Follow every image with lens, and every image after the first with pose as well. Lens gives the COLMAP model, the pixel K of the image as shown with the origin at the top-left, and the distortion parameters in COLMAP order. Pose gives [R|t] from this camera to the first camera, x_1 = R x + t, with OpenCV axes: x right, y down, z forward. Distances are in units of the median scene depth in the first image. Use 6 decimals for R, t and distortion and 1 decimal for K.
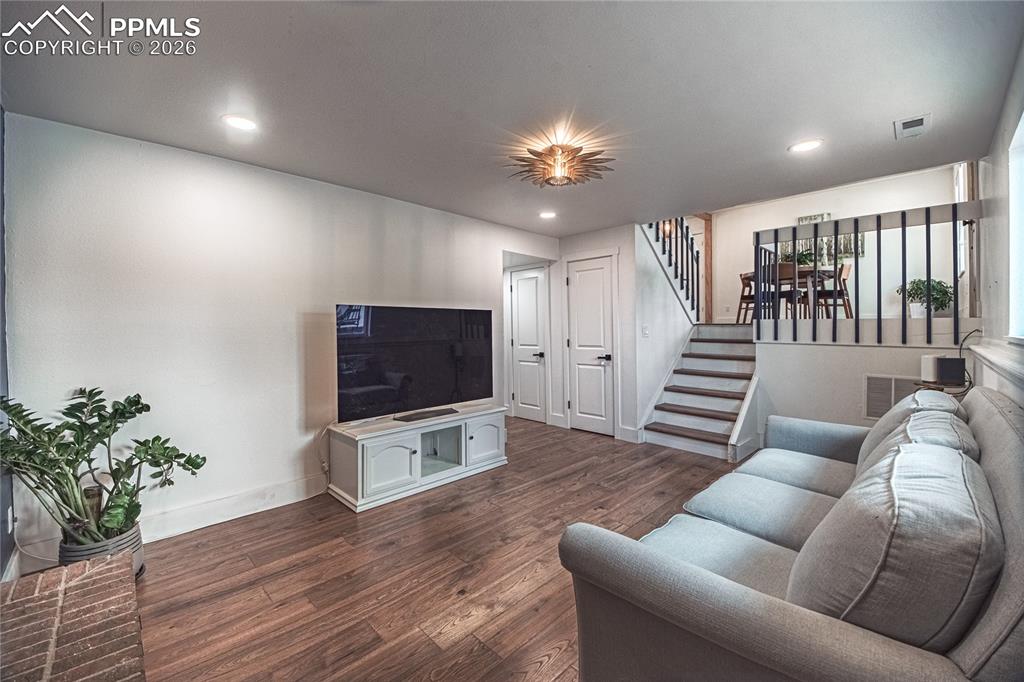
lens RADIAL K [[423.2, 0, 508.0], [0, 423.2, 332.0], [0, 0, 1]] dist [0.001560, -0.001377]
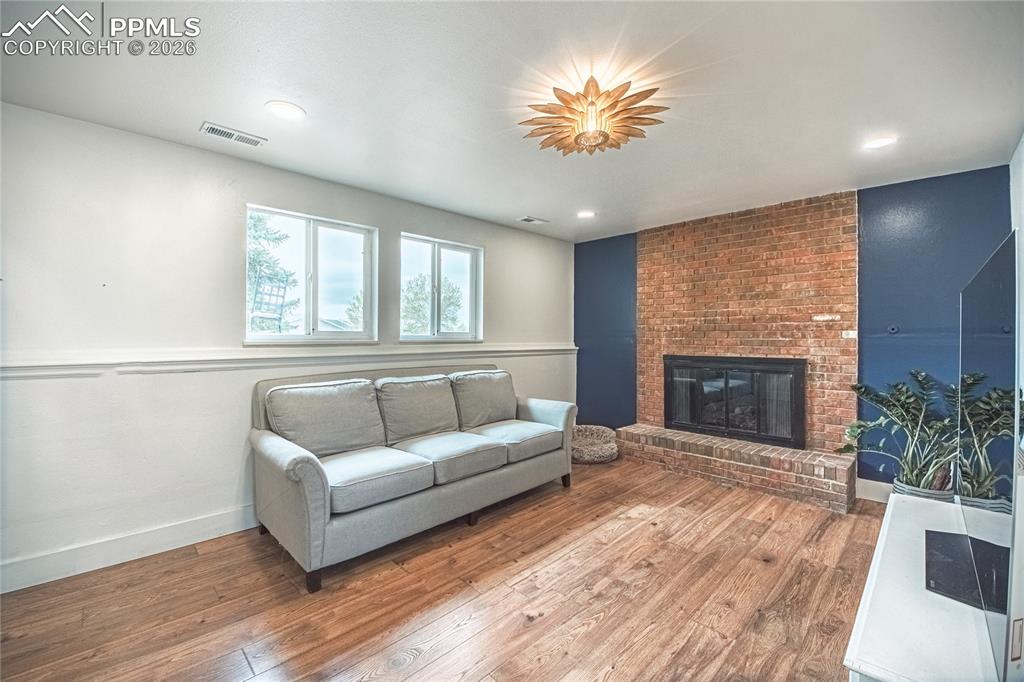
lens RADIAL K [[423.2, 0, 511.7], [0, 423.2, 337.3], [0, 0, 1]] dist [0.001560, -0.001377]
pose [[-0.999930, 0.000704, -0.011776, 0.299776], [0.000557, 0.999922, 0.012470, -0.012586], [0.011784, 0.012463, -0.999853, 1.905124]]
